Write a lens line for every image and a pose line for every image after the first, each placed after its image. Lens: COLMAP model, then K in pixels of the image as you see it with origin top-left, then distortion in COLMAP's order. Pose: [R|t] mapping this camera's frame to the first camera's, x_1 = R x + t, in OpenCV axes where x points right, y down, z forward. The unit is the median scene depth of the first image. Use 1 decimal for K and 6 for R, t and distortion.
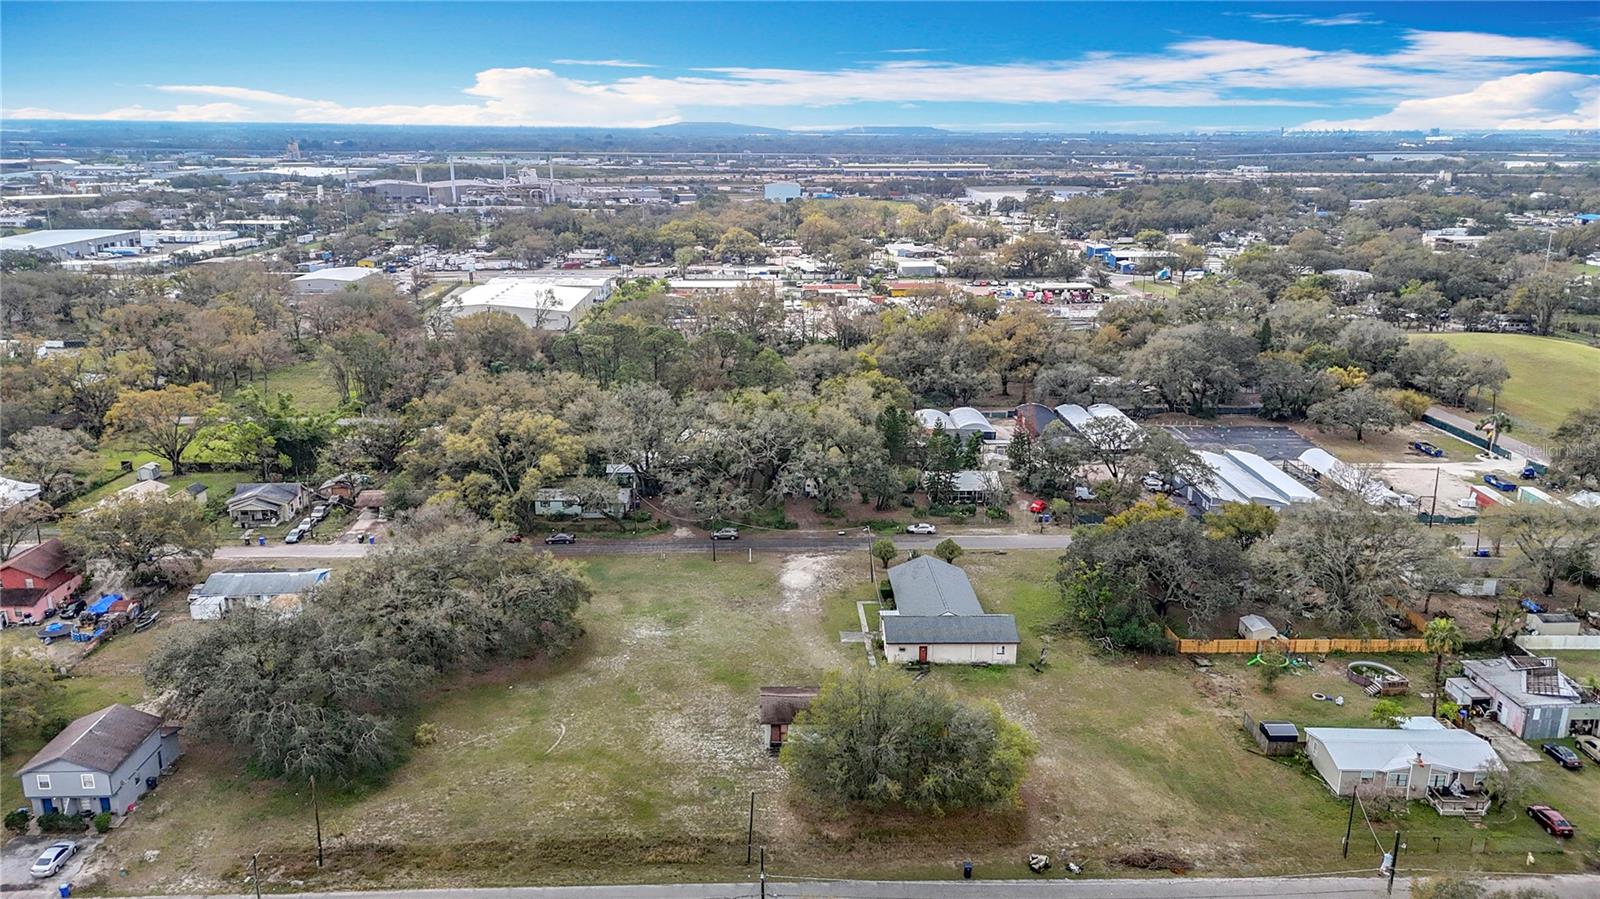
lens RADIAL K [[1189.5, 0, 807.5], [0, 1189.5, 452.0], [0, 0, 1]] dist [0.099303, -0.092606]
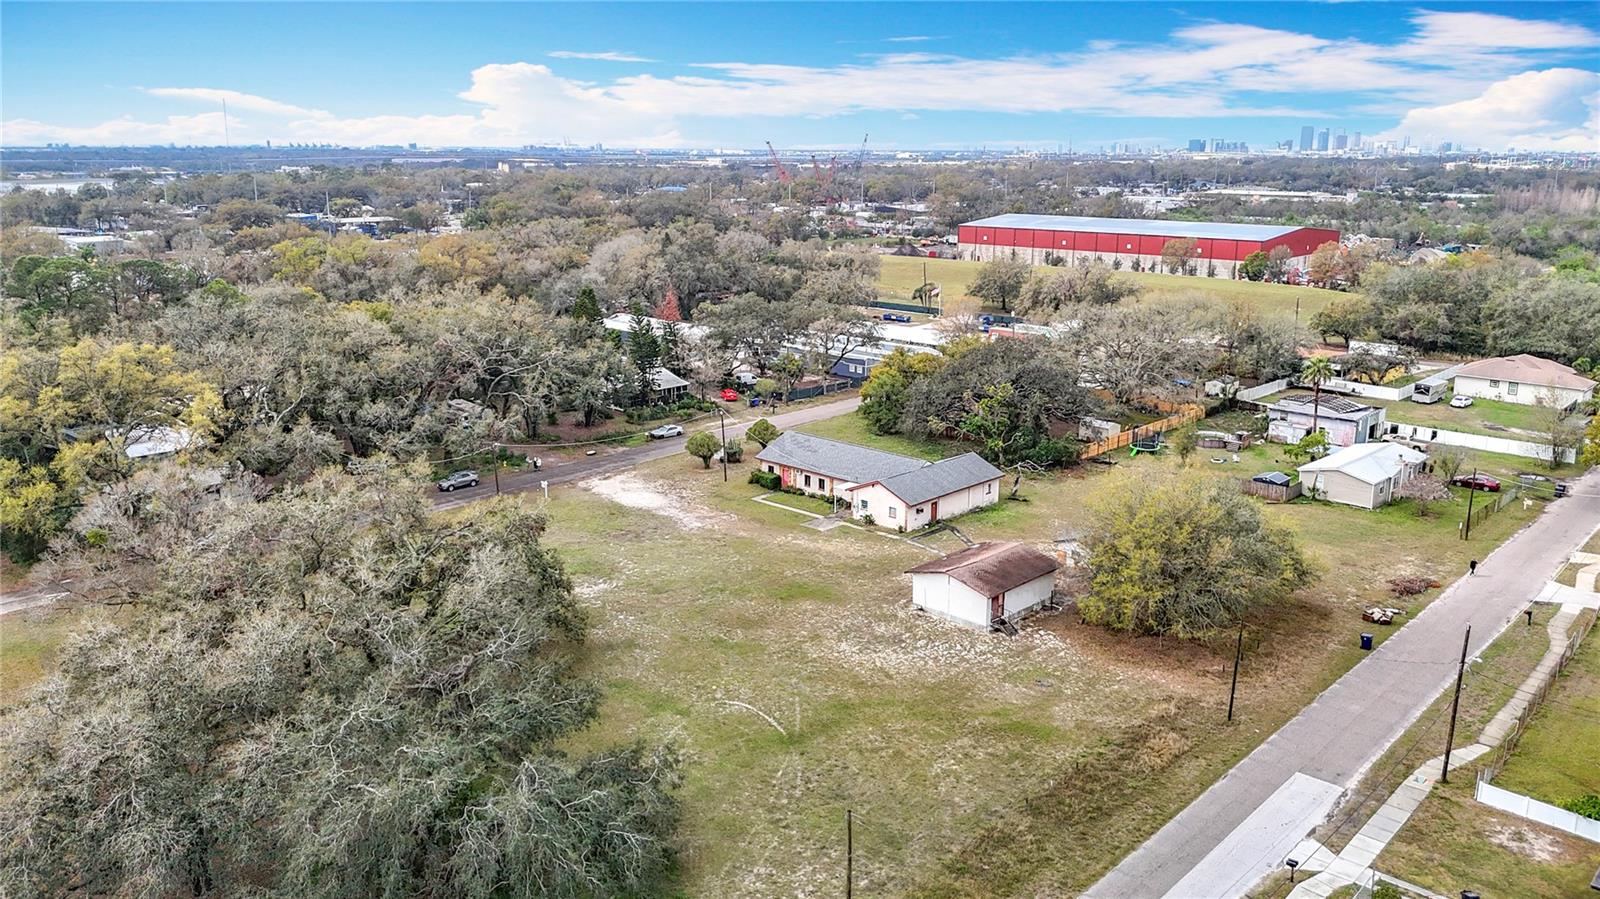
lens RADIAL K [[1189.5, 0, 807.5], [0, 1189.5, 452.0], [0, 0, 1]] dist [0.099303, -0.092606]
pose [[0.709011, -0.175645, 0.682973, -0.522055], [0.186586, 0.980695, 0.058512, 0.064560], [-0.680066, 0.085948, 0.728096, 0.459317]]
